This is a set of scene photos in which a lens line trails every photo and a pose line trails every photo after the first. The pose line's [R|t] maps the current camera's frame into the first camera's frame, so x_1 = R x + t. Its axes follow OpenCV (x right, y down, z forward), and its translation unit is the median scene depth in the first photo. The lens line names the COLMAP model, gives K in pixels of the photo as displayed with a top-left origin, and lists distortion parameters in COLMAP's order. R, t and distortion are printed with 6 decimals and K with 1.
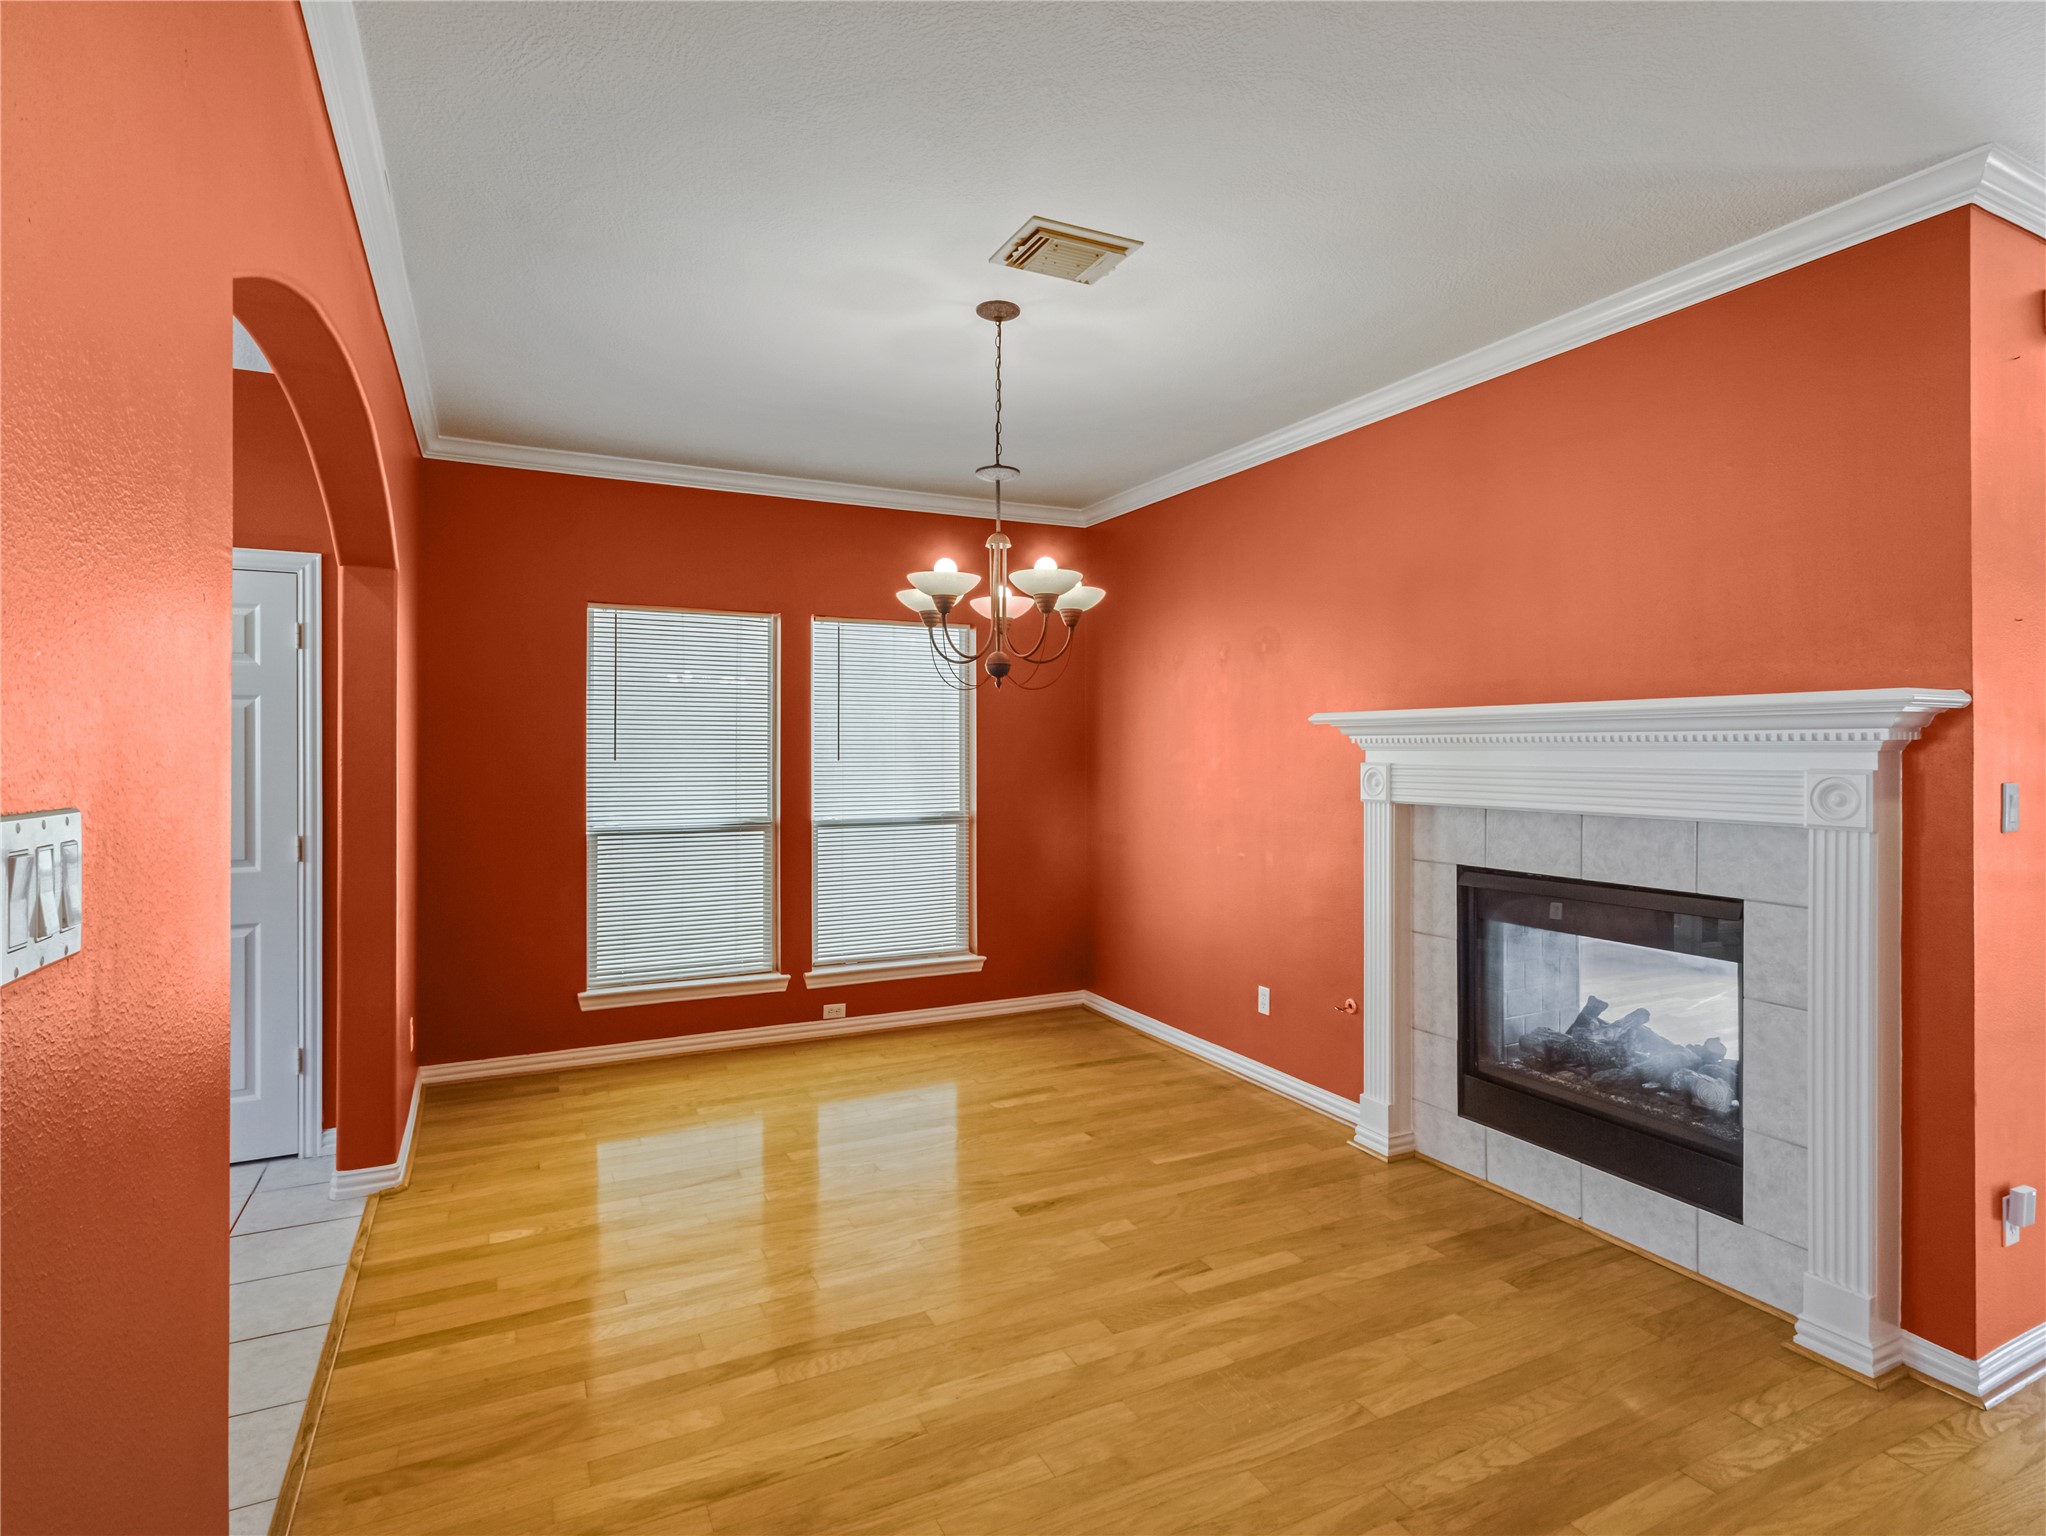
lens RADIAL K [[1070.9, 0, 1022.3], [0, 1070.9, 751.7], [0, 0, 1]] dist [0.014006, -0.000885]
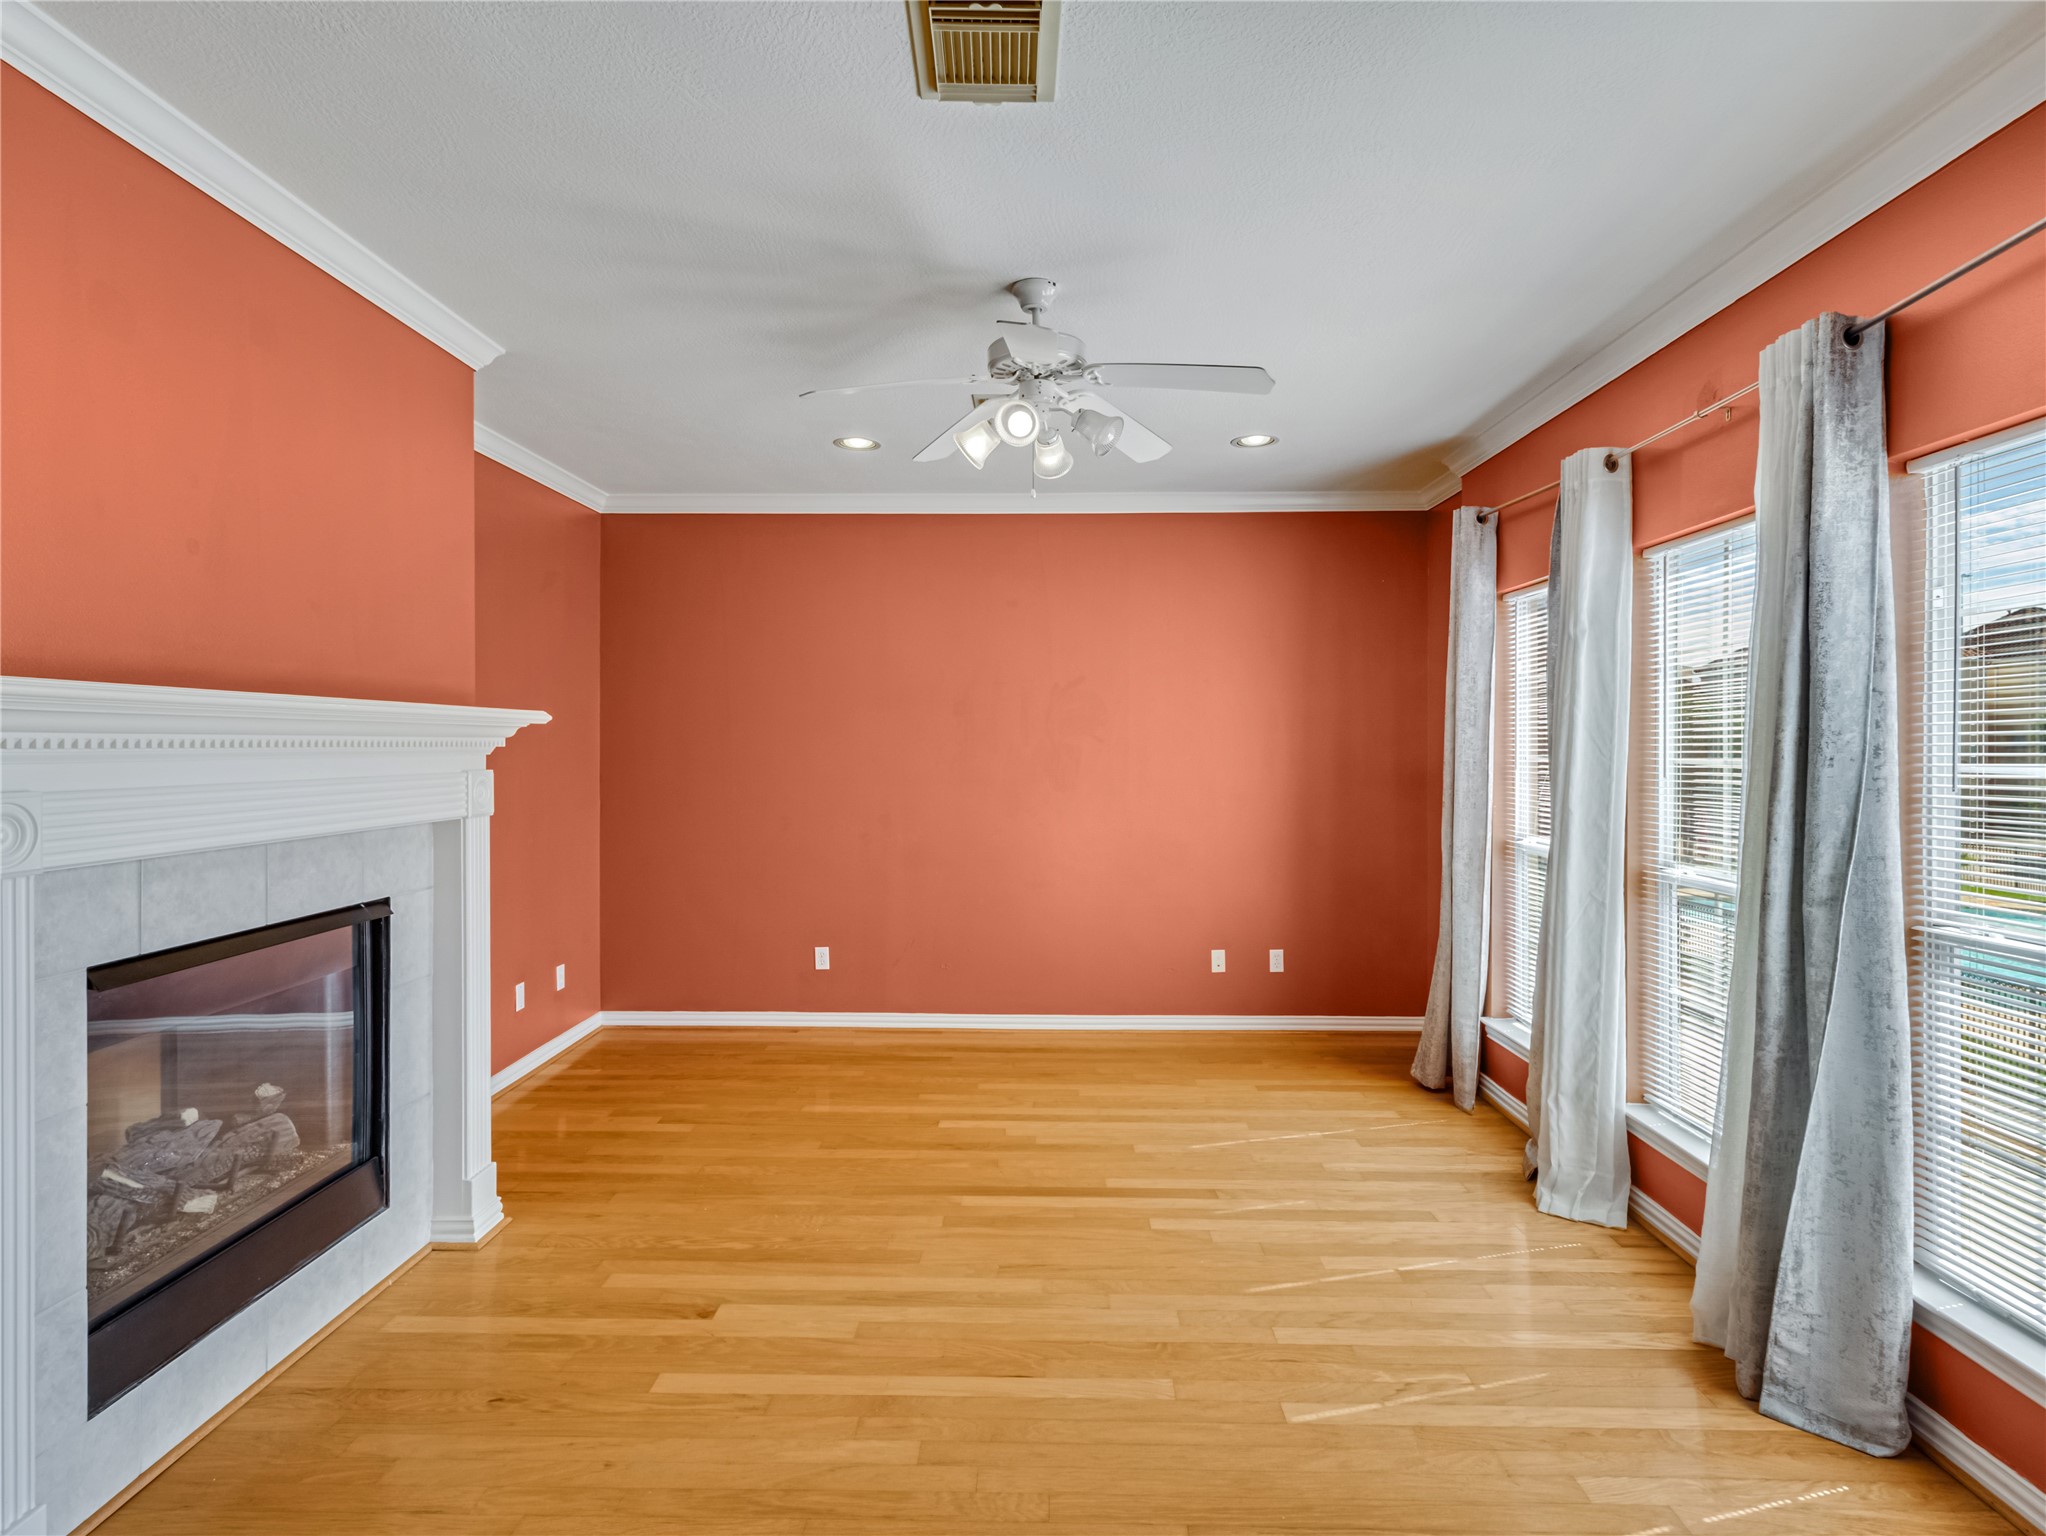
lens RADIAL K [[1070.9, 0, 1022.3], [0, 1070.9, 751.7], [0, 0, 1]] dist [0.014006, -0.000885]
pose [[-0.879825, -0.003165, 0.475288, -0.364645], [0.002795, 0.999926, 0.011831, -0.014573], [-0.475290, 0.011738, -0.879751, 1.621745]]
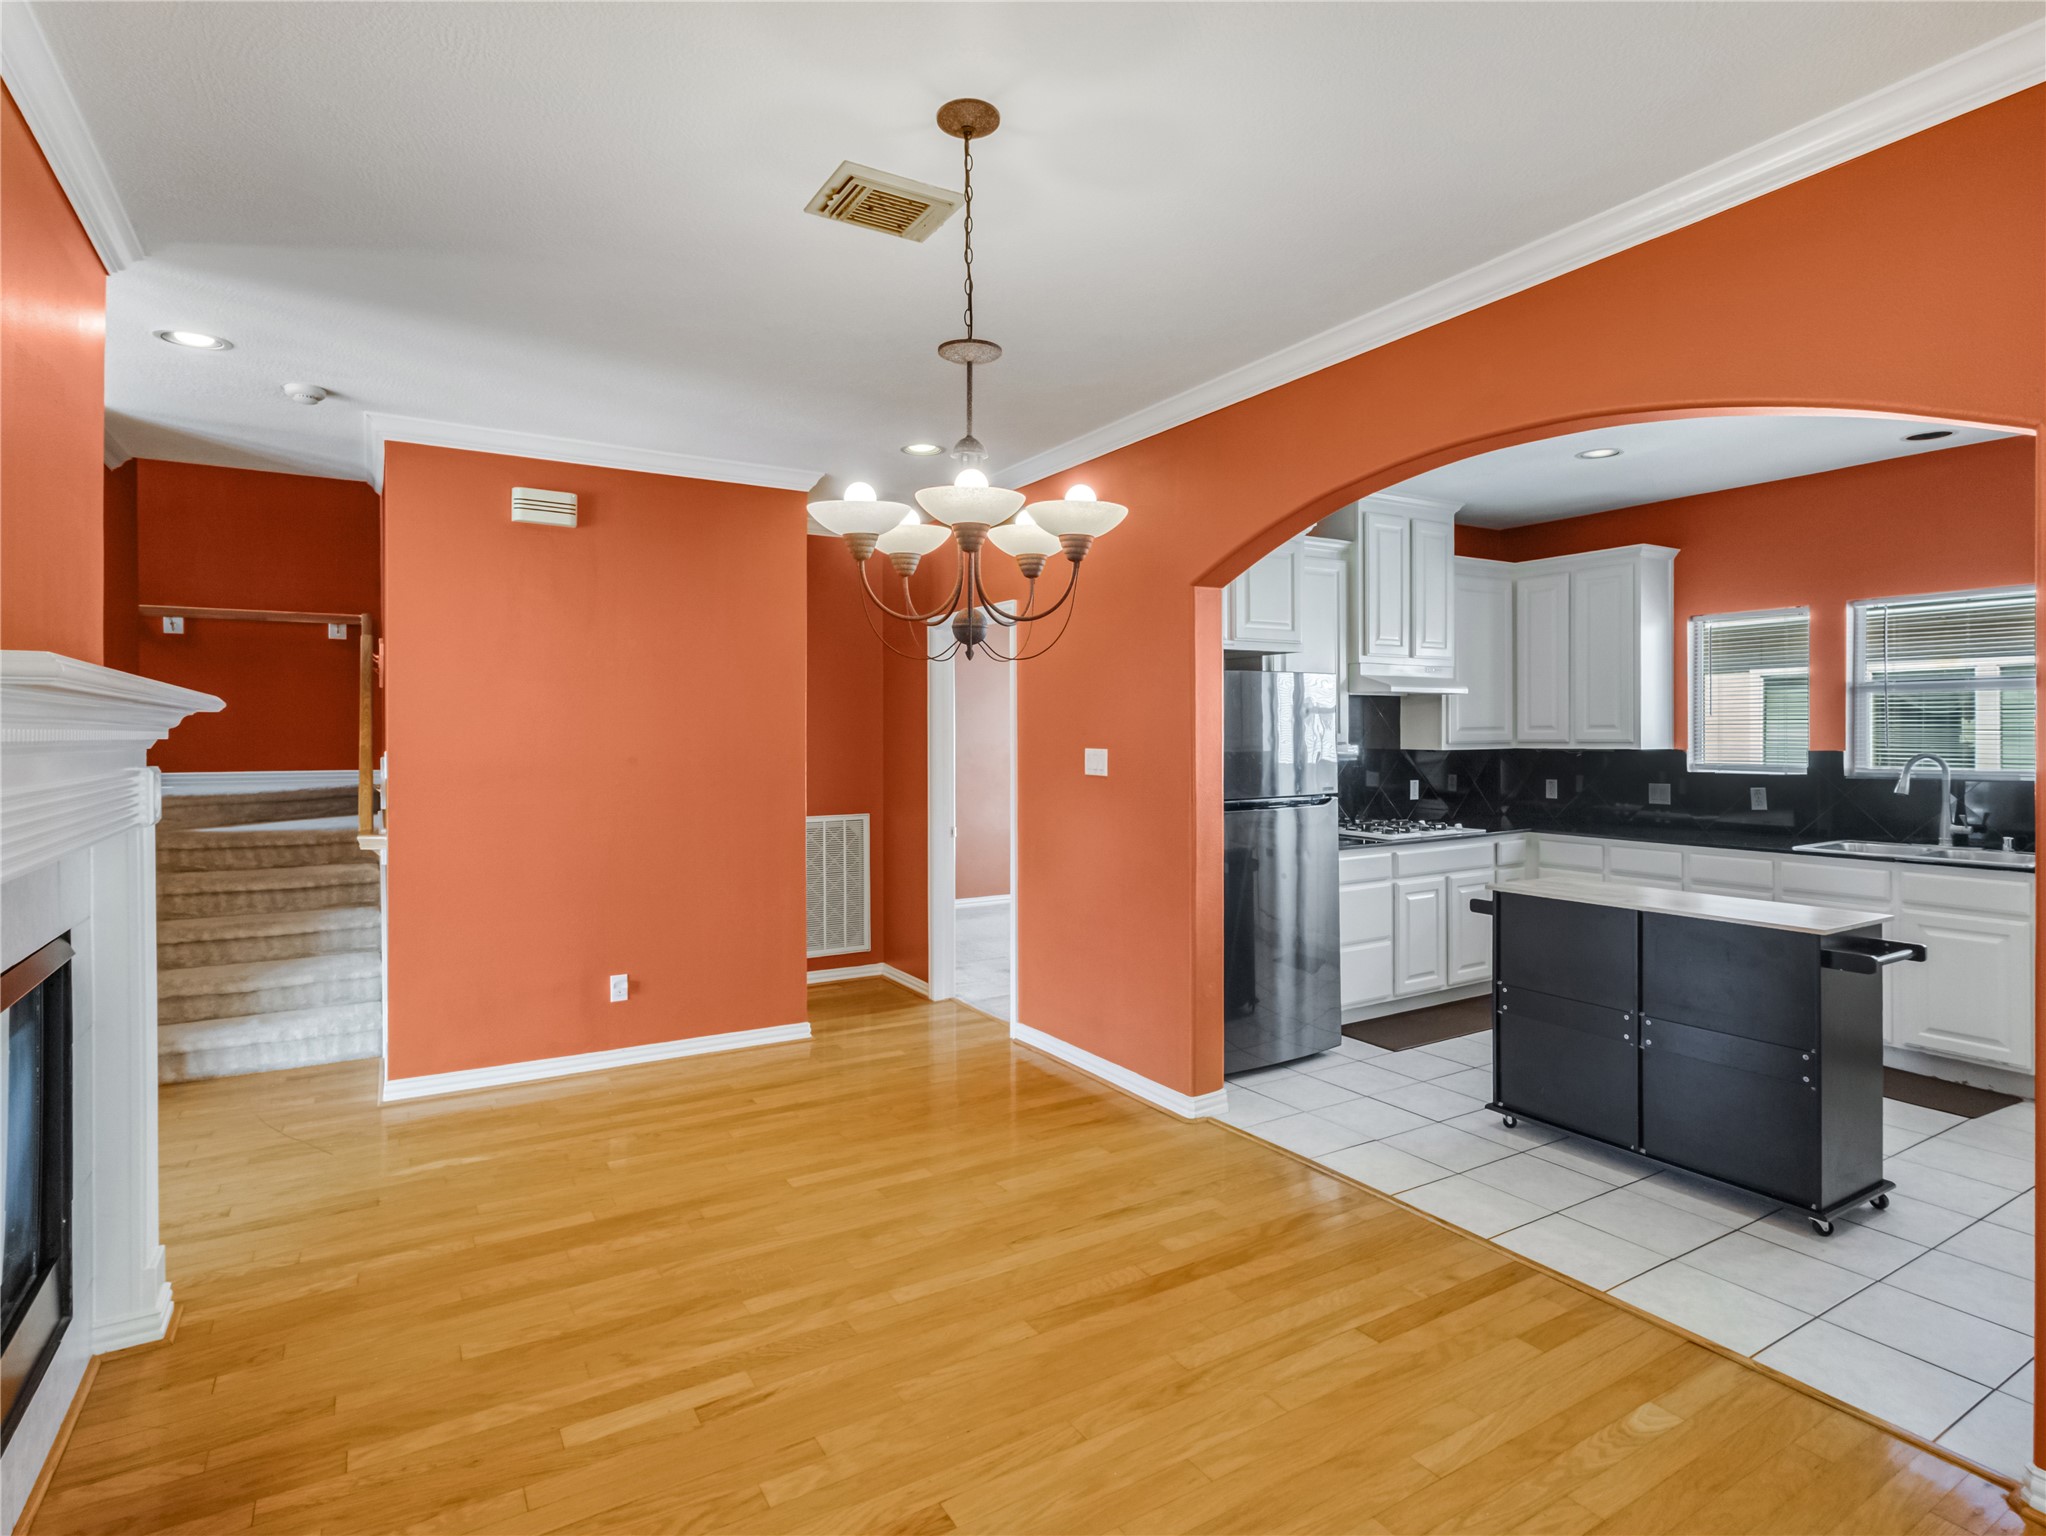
lens RADIAL K [[1070.9, 0, 1022.3], [0, 1070.9, 751.7], [0, 0, 1]] dist [0.014006, -0.000885]
pose [[-0.996258, 0.003788, -0.086341, 0.004477], [0.002016, 0.999786, 0.020601, -0.014913], [0.086401, 0.020350, -0.996053, 1.892548]]
